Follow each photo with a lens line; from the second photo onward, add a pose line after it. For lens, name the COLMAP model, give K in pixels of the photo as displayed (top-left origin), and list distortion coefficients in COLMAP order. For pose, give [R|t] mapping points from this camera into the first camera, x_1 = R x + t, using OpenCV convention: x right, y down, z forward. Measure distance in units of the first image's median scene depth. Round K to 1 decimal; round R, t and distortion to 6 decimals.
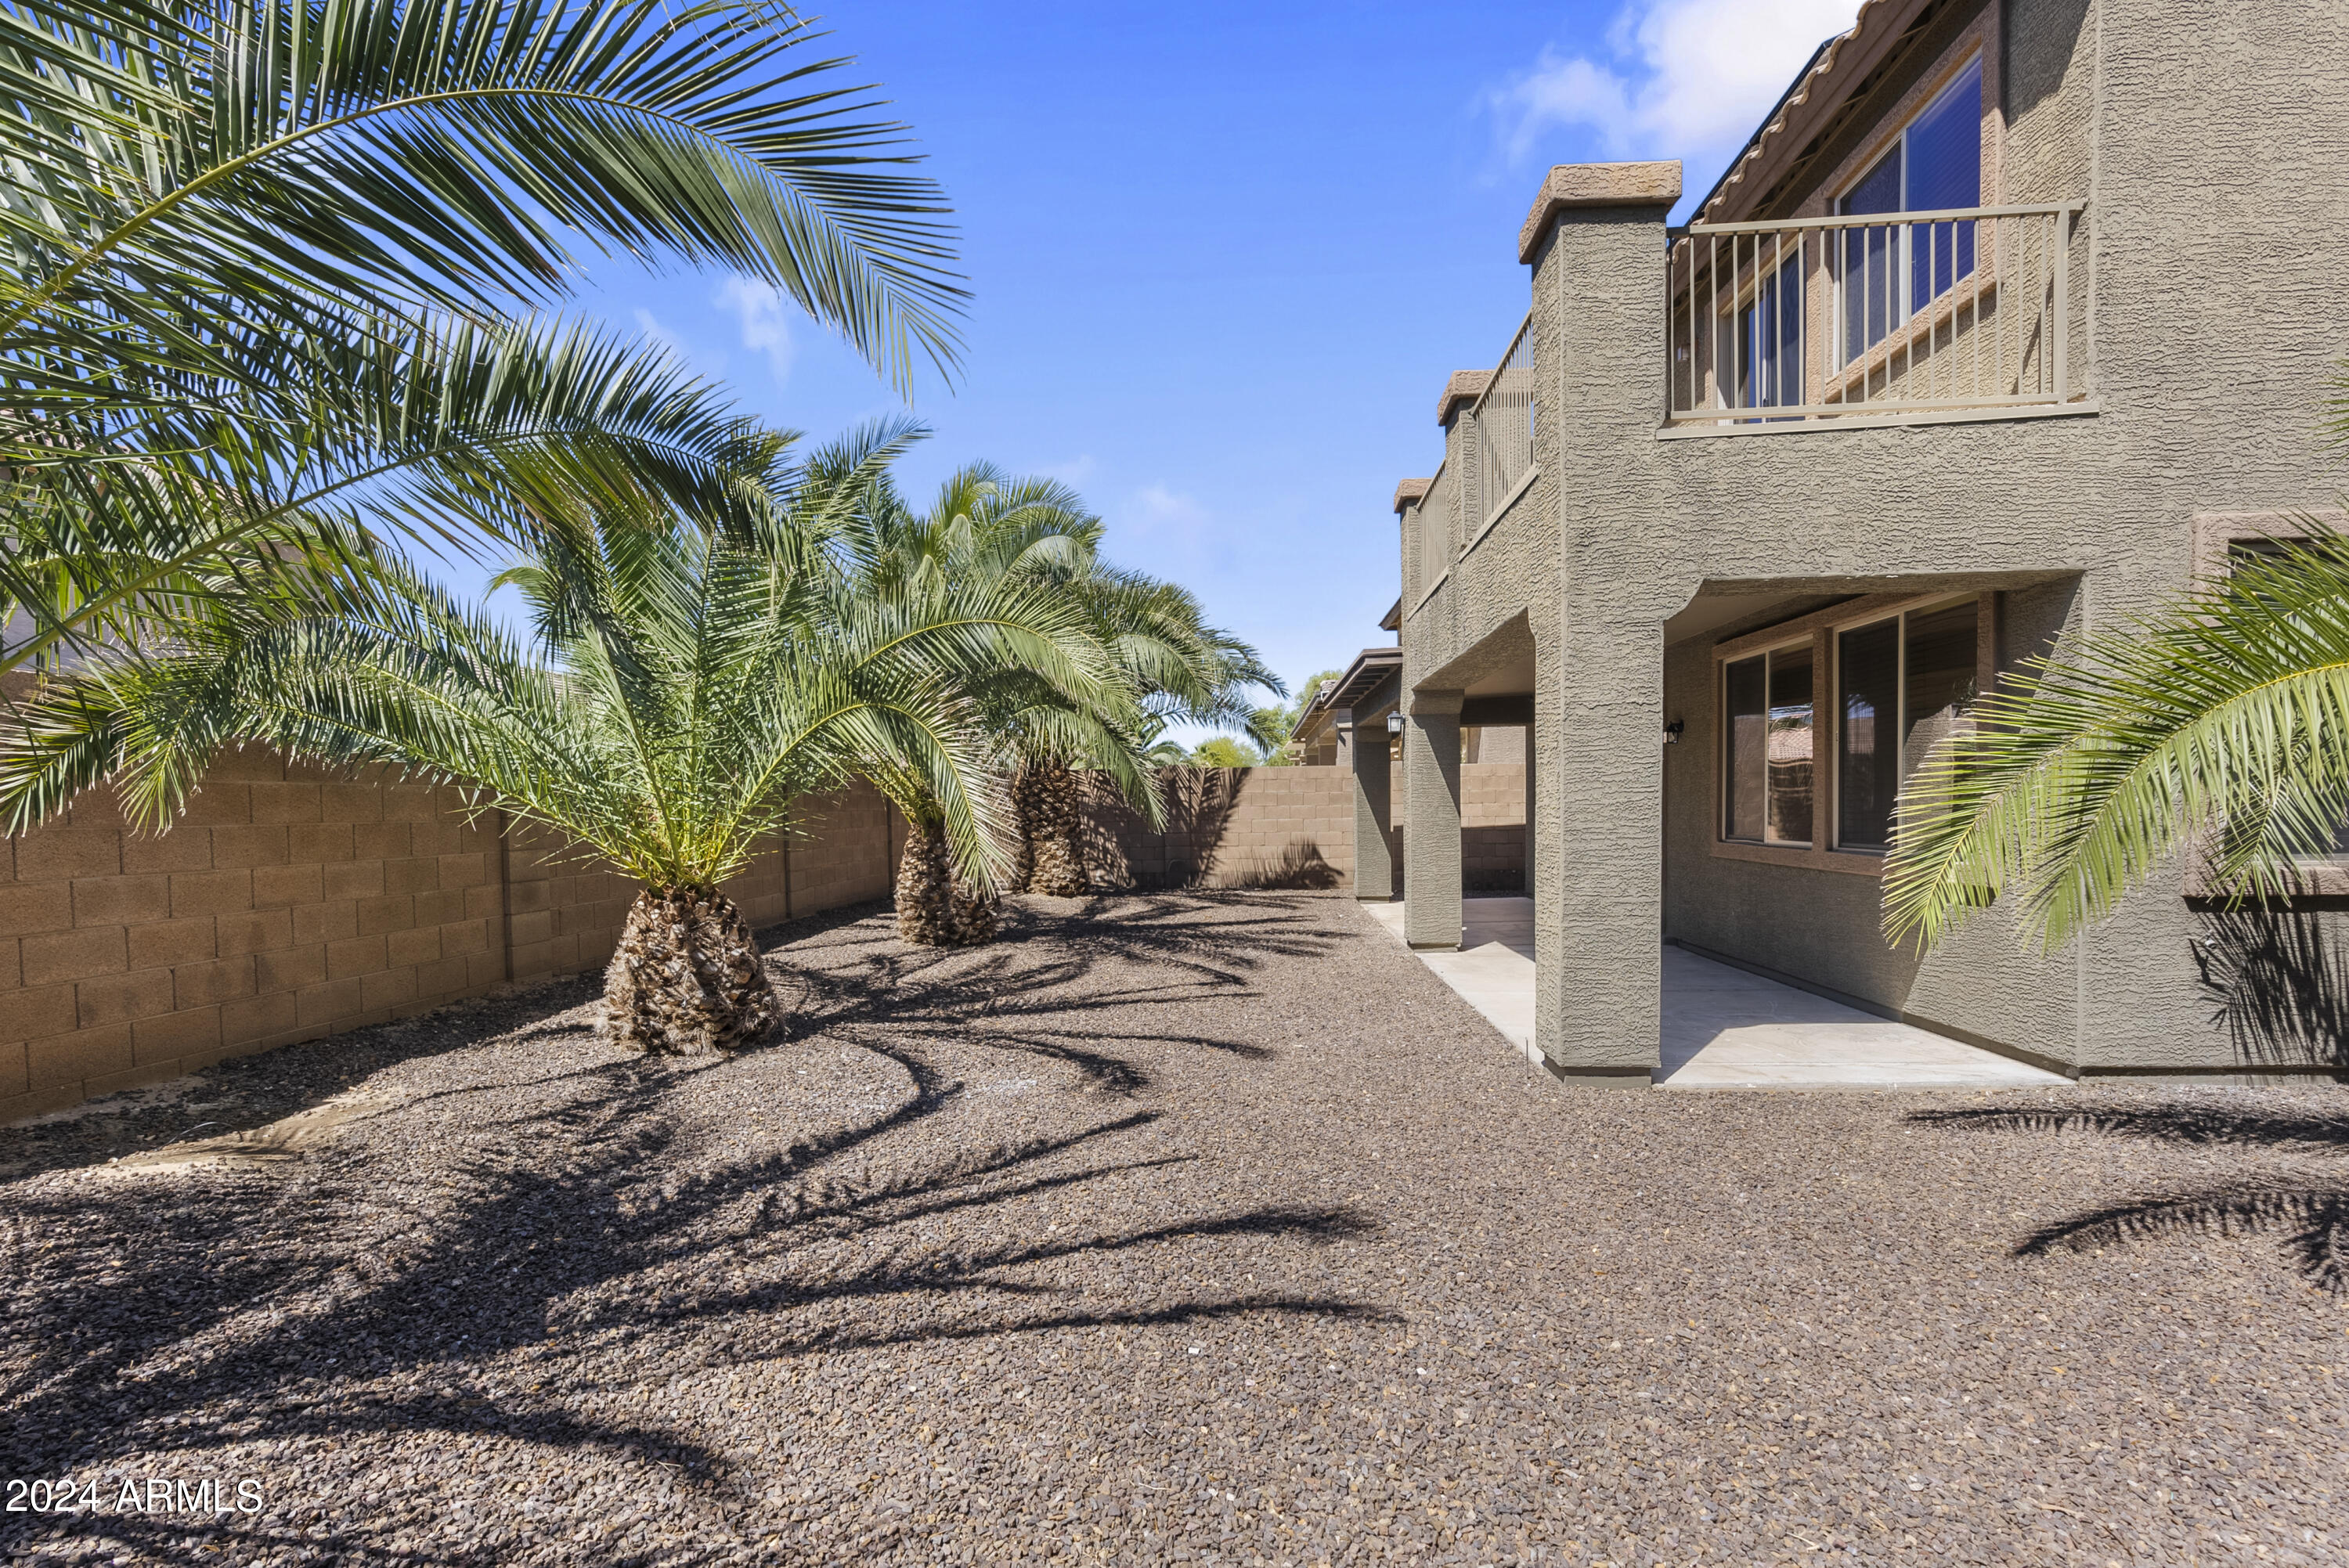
lens RADIAL K [[1074.4, 0, 1178.3], [0, 1074.4, 796.7], [0, 0, 1]] dist [-0.010213, 0.004162]
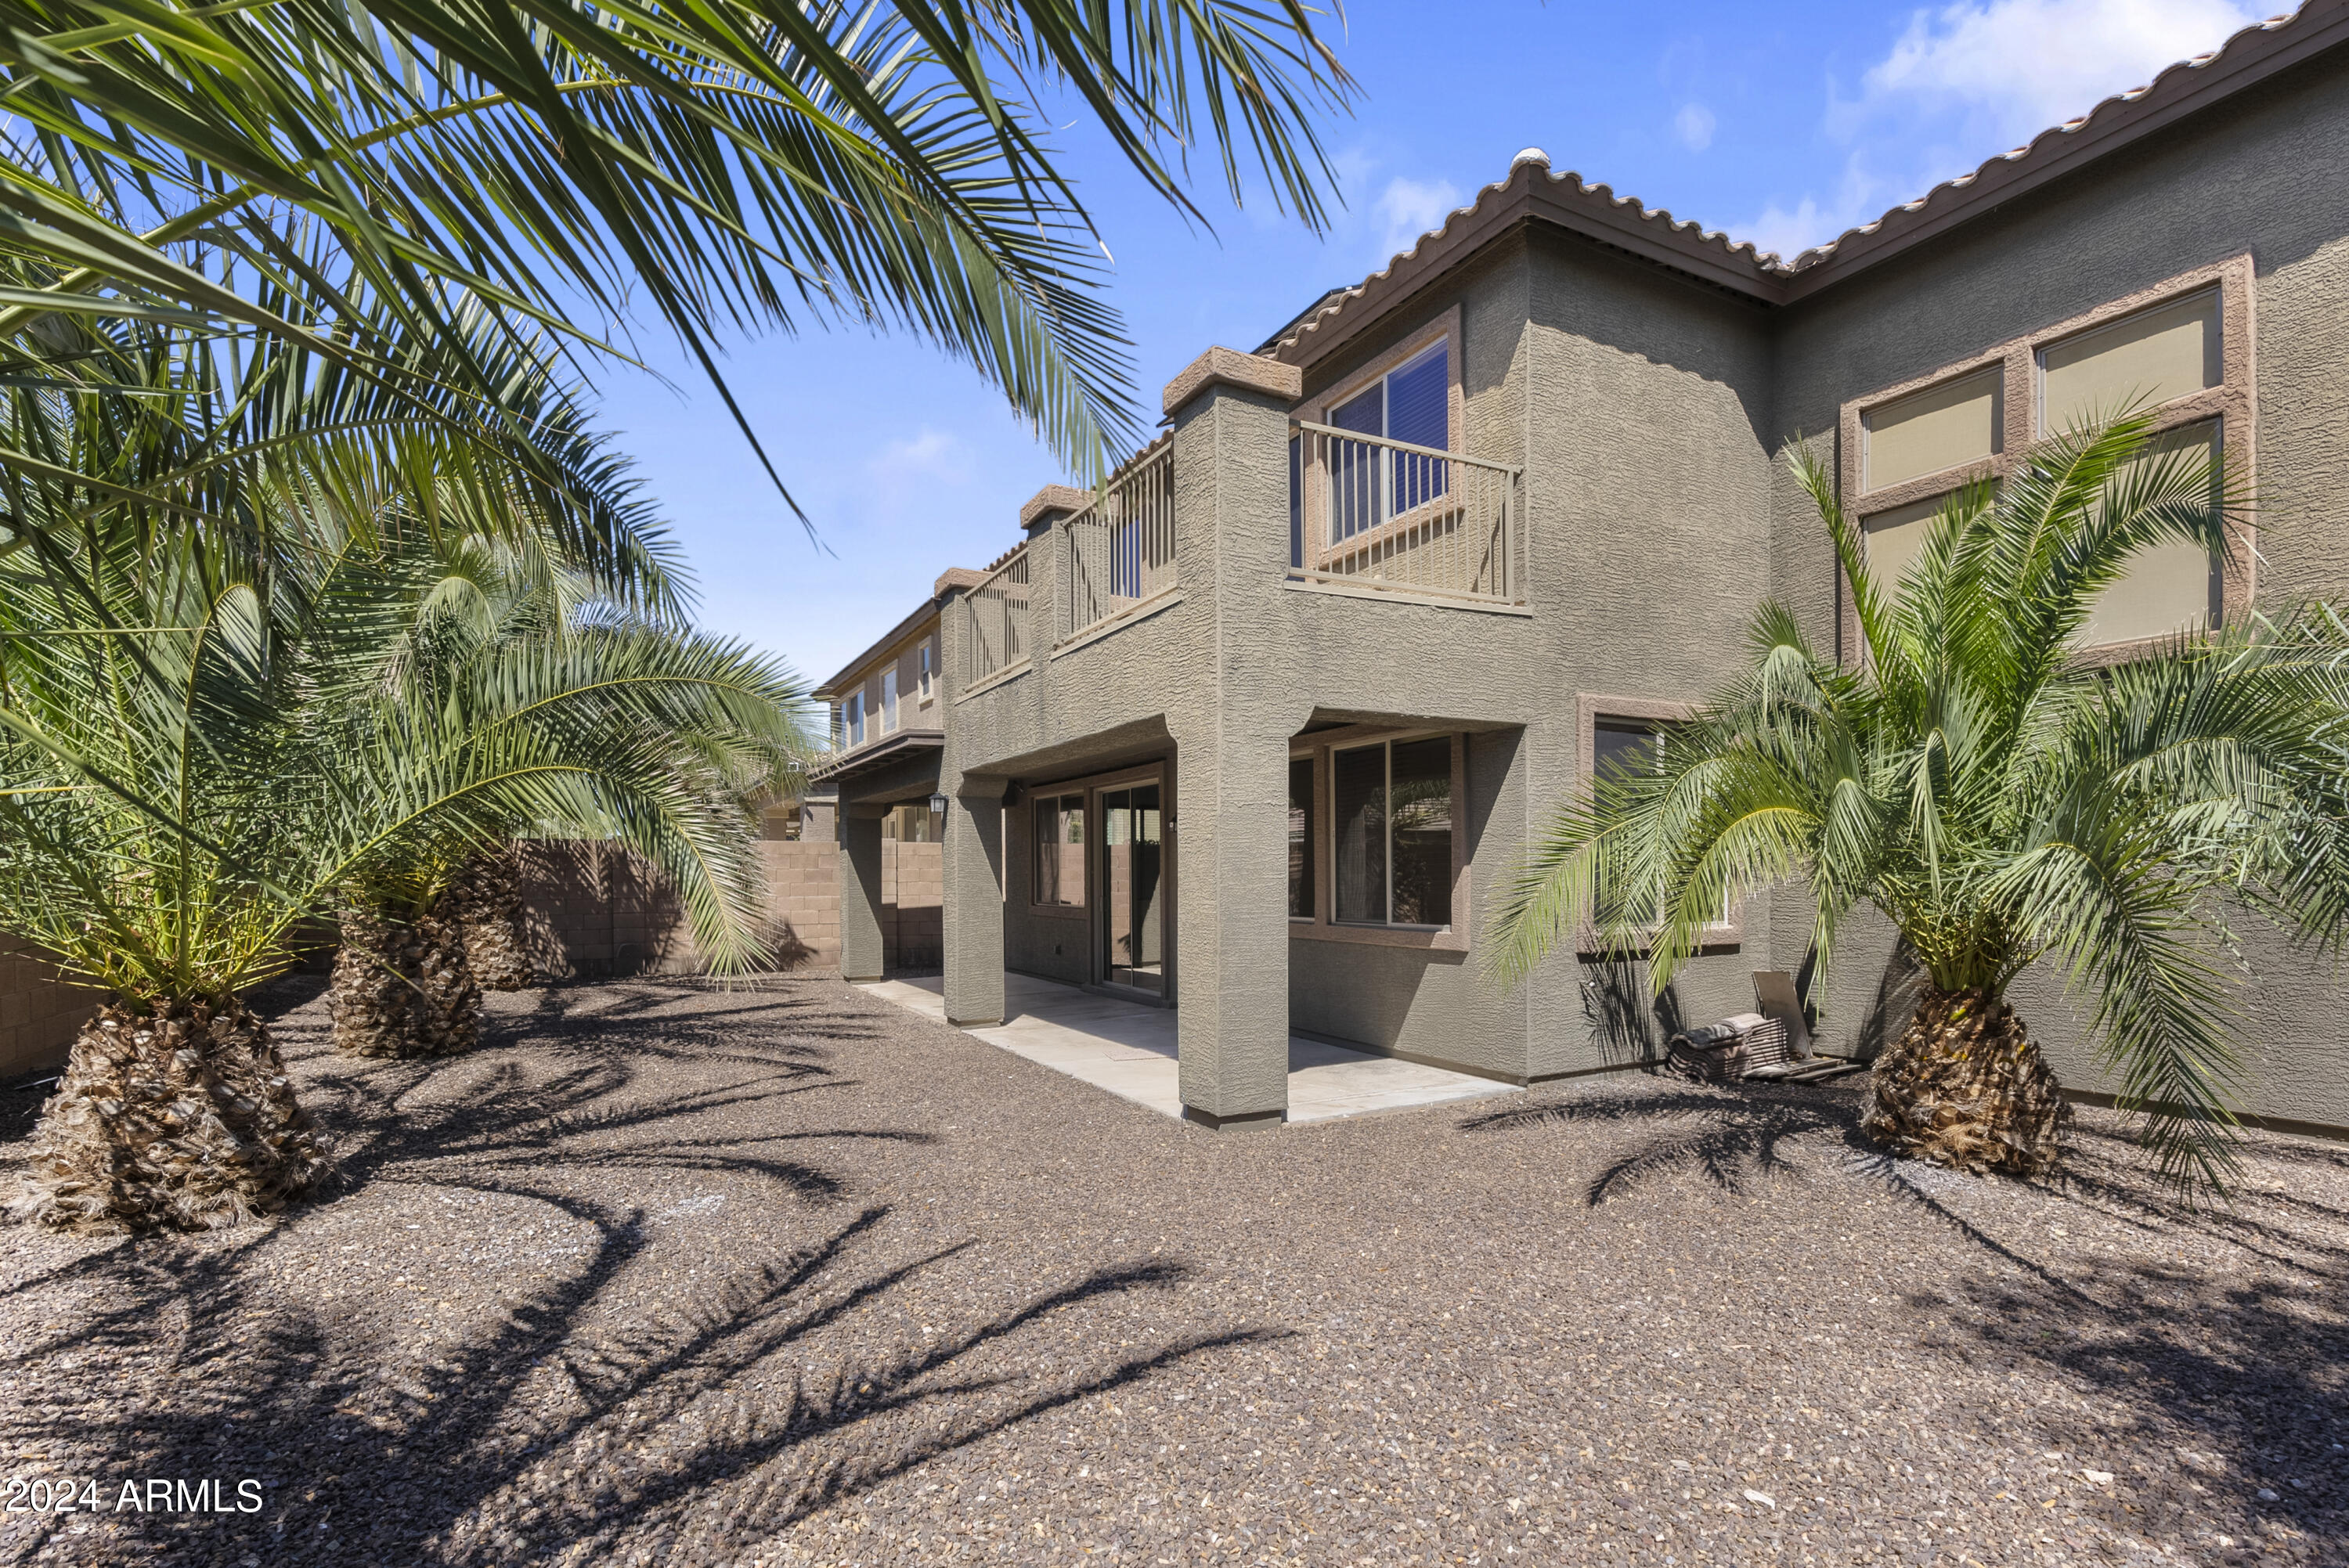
lens RADIAL K [[1074.4, 0, 1190.0], [0, 1074.4, 833.1], [0, 0, 1]] dist [-0.010213, 0.004162]
pose [[0.849554, 0.030980, 0.526591, -0.280573], [-0.011346, 0.999116, -0.040475, -0.005376], [-0.527380, 0.028411, 0.849154, 0.027970]]
